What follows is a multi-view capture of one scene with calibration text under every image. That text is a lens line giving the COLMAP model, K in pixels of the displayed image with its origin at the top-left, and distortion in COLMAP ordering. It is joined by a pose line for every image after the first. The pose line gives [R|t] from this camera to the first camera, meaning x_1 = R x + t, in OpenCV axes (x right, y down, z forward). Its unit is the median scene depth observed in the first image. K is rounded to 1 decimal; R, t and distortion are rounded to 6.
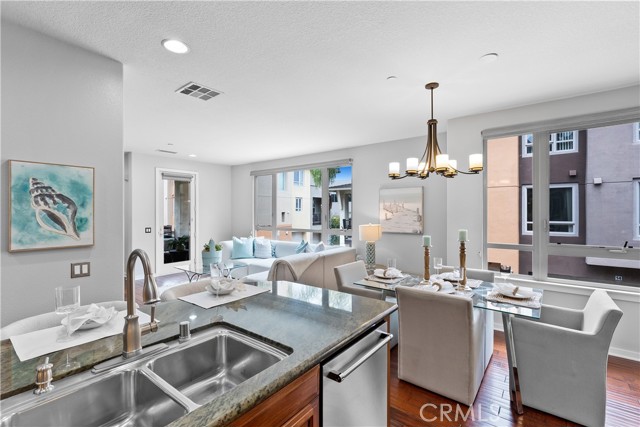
lens RADIAL K [[286.9, 0, 319.2], [0, 286.9, 205.2], [0, 0, 1]] dist [0.002579, 0.000513]
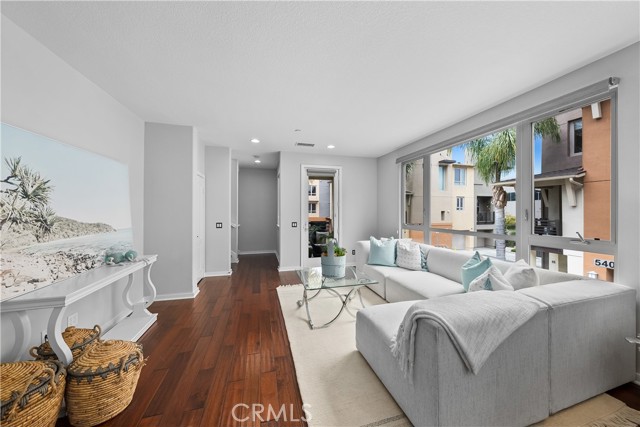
lens RADIAL K [[218.9, 0, 319.2], [0, 218.9, 212.1], [0, 0, 1]] dist [-0.009571, 0.000838]
pose [[0.801137, 0.003399, -0.598471, -0.043556], [0.011354, 0.999718, 0.020877, 0.025151], [0.598373, -0.023521, 0.800872, 0.404503]]
